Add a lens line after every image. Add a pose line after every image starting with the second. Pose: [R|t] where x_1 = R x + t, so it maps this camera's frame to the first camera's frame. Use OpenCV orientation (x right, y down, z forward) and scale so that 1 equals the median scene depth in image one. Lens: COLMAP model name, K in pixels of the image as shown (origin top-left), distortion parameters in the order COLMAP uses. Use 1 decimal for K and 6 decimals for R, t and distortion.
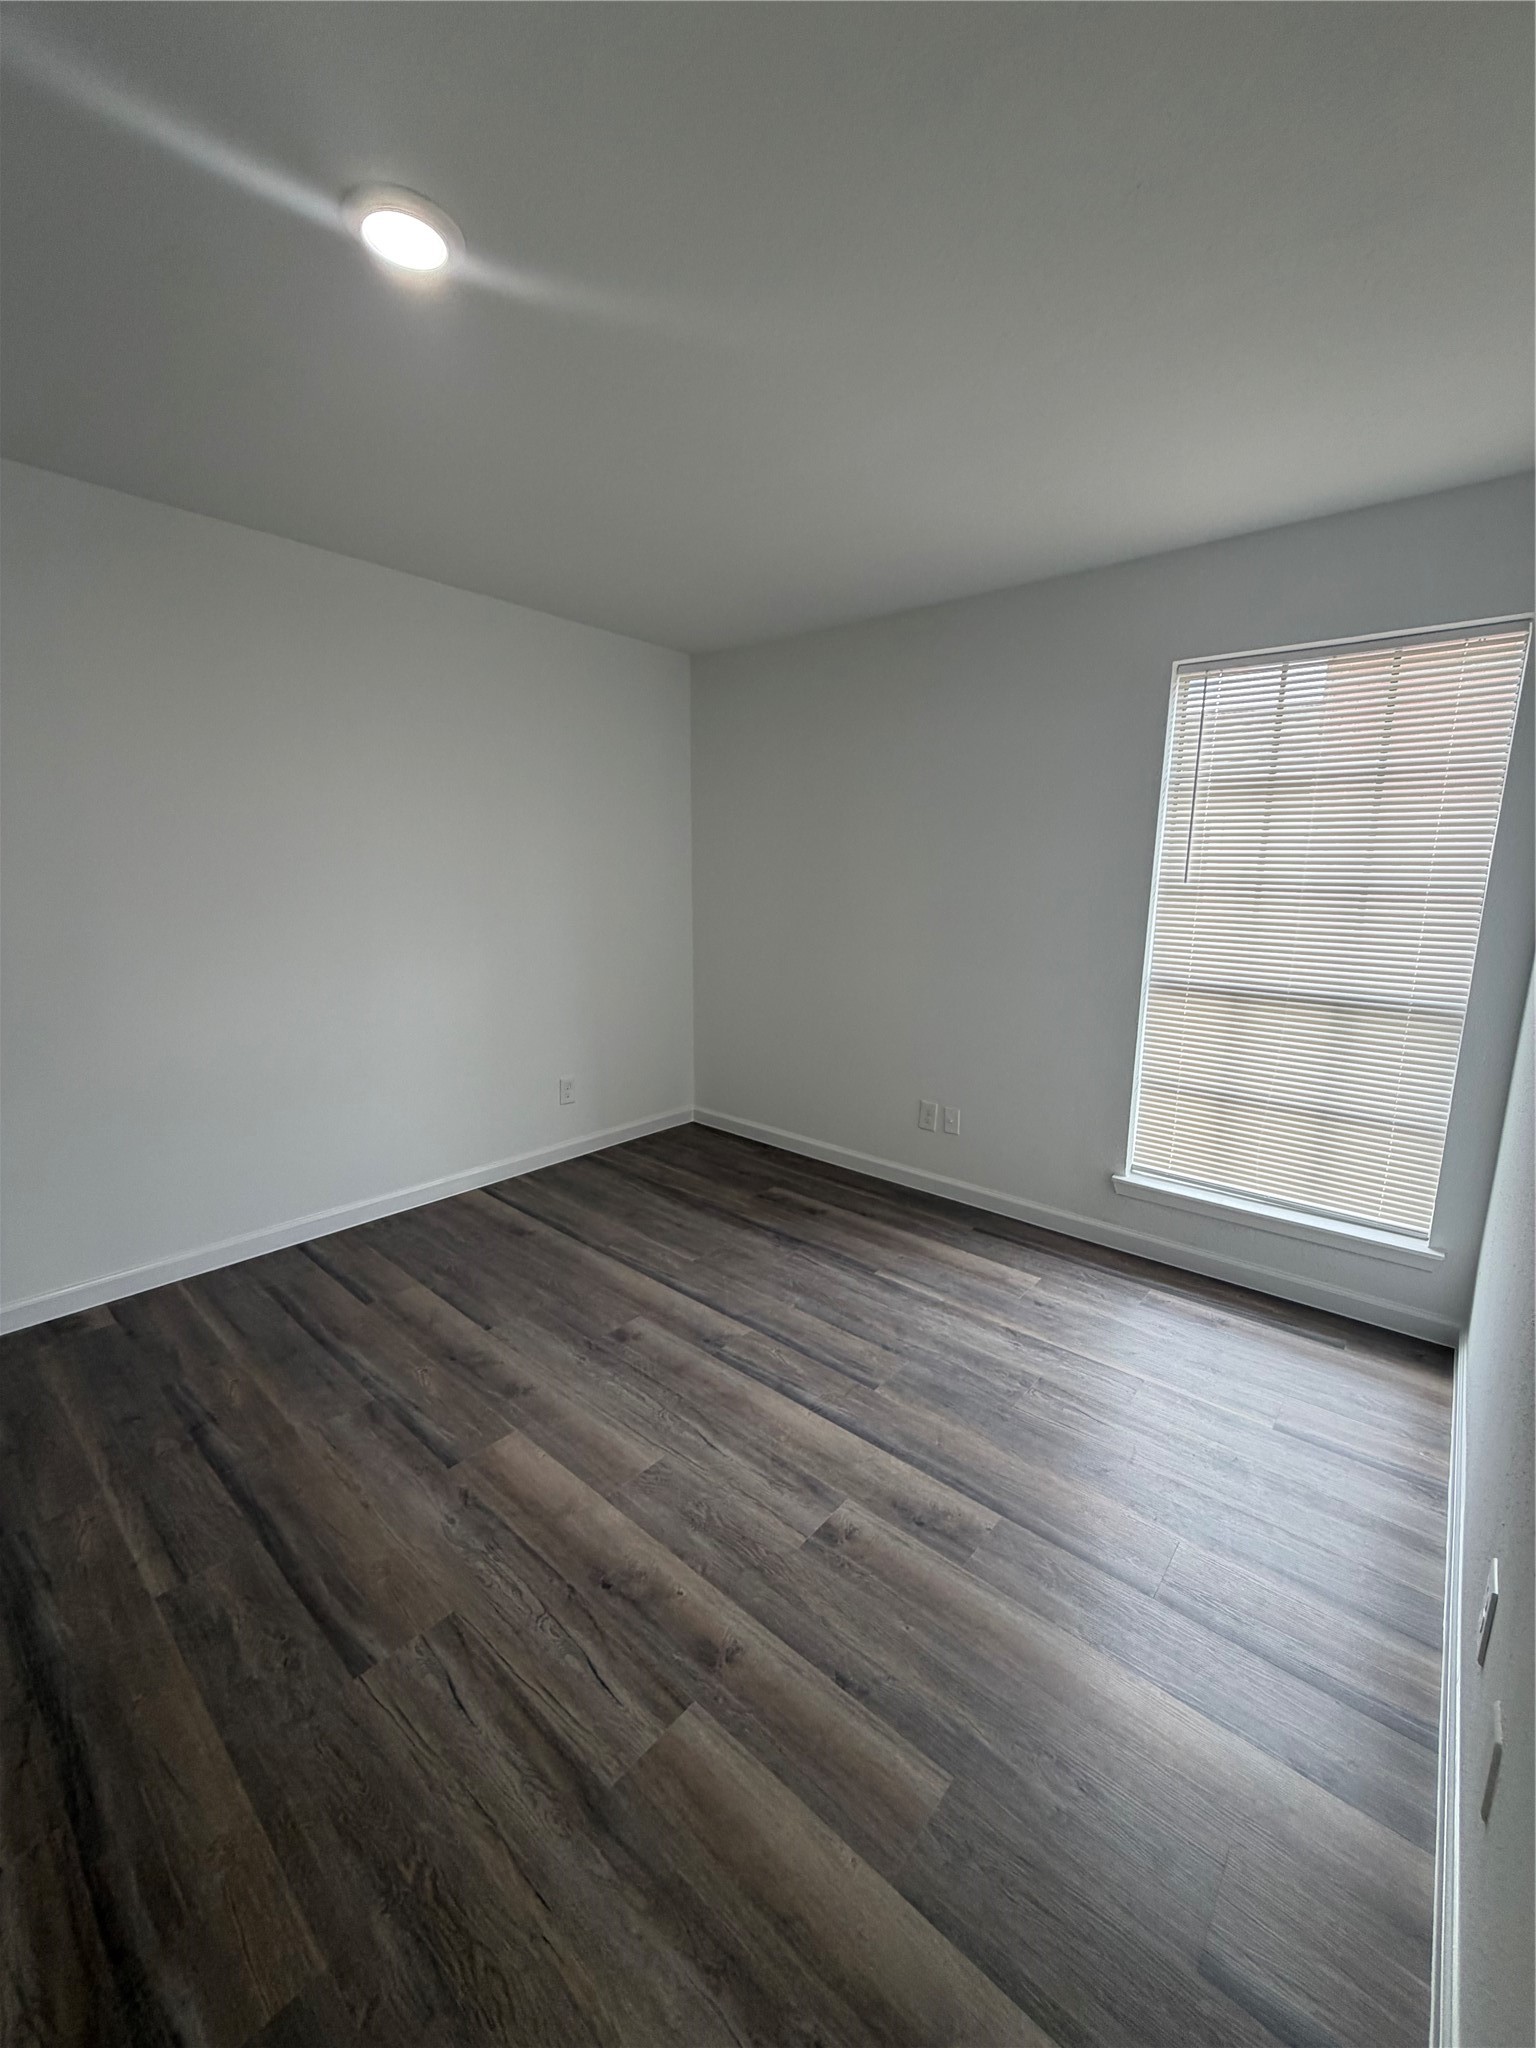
lens RADIAL K [[822.8, 0, 769.6], [0, 822.8, 1017.2], [0, 0, 1]] dist [-0.001360, -0.000393]
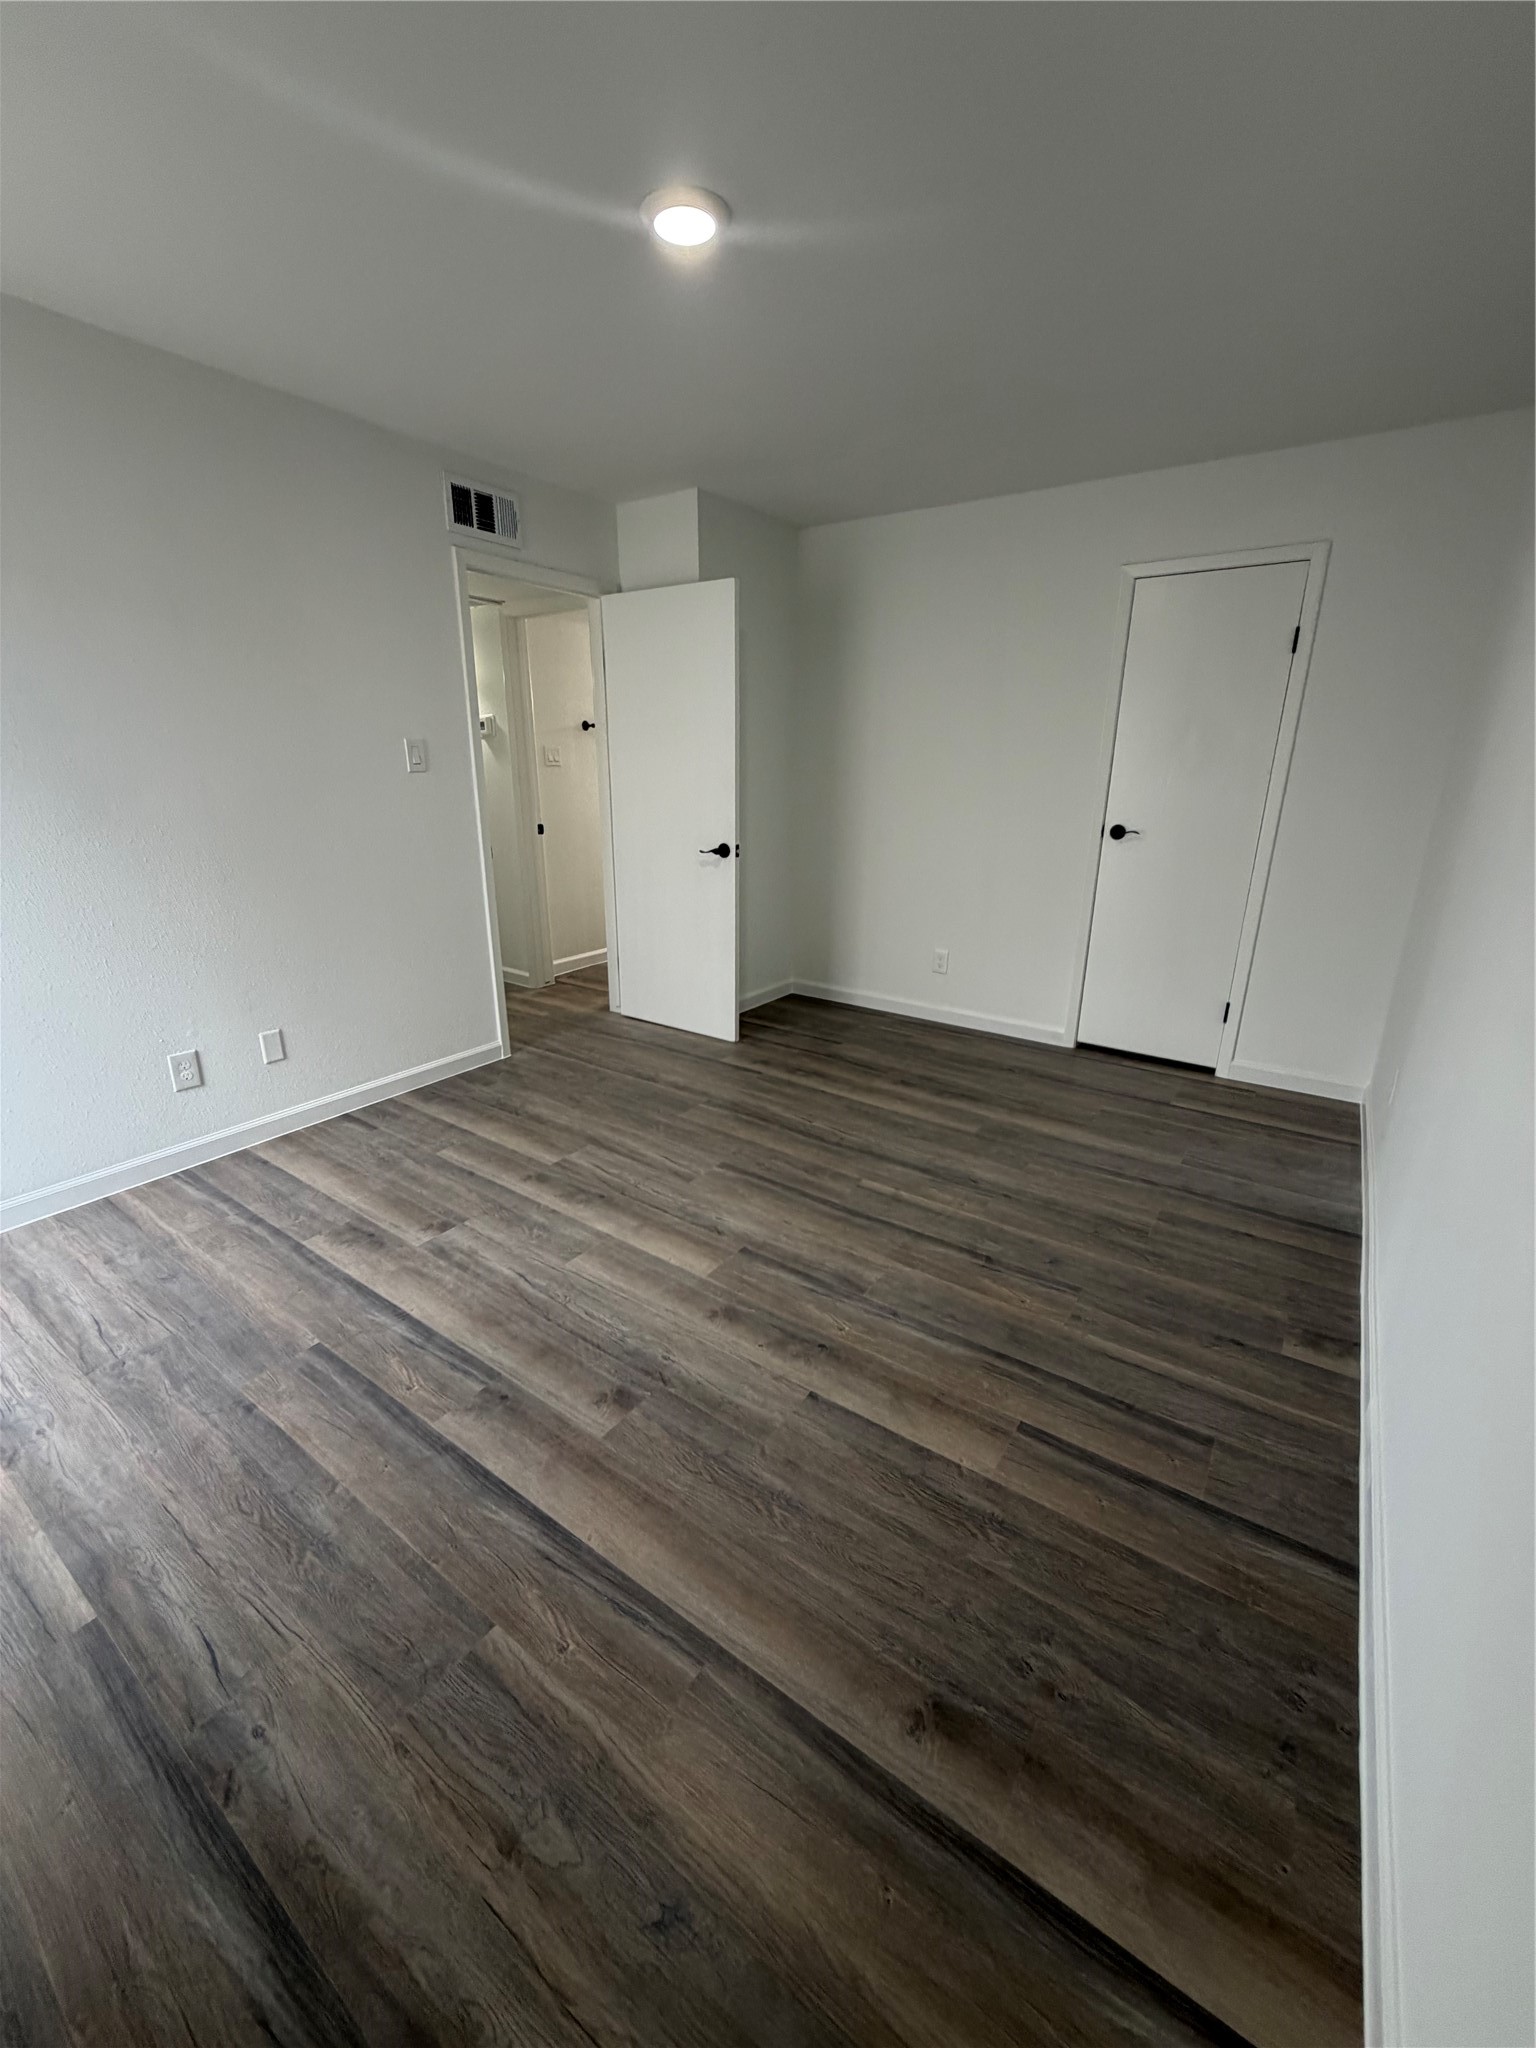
lens RADIAL K [[822.8, 0, 769.6], [0, 822.8, 1017.2], [0, 0, 1]] dist [-0.001360, -0.000393]
pose [[-0.994582, 0.007554, -0.103678, -0.265767], [-0.041268, 0.886703, 0.460495, -0.279962], [0.095410, 0.462278, -0.881587, 1.683854]]
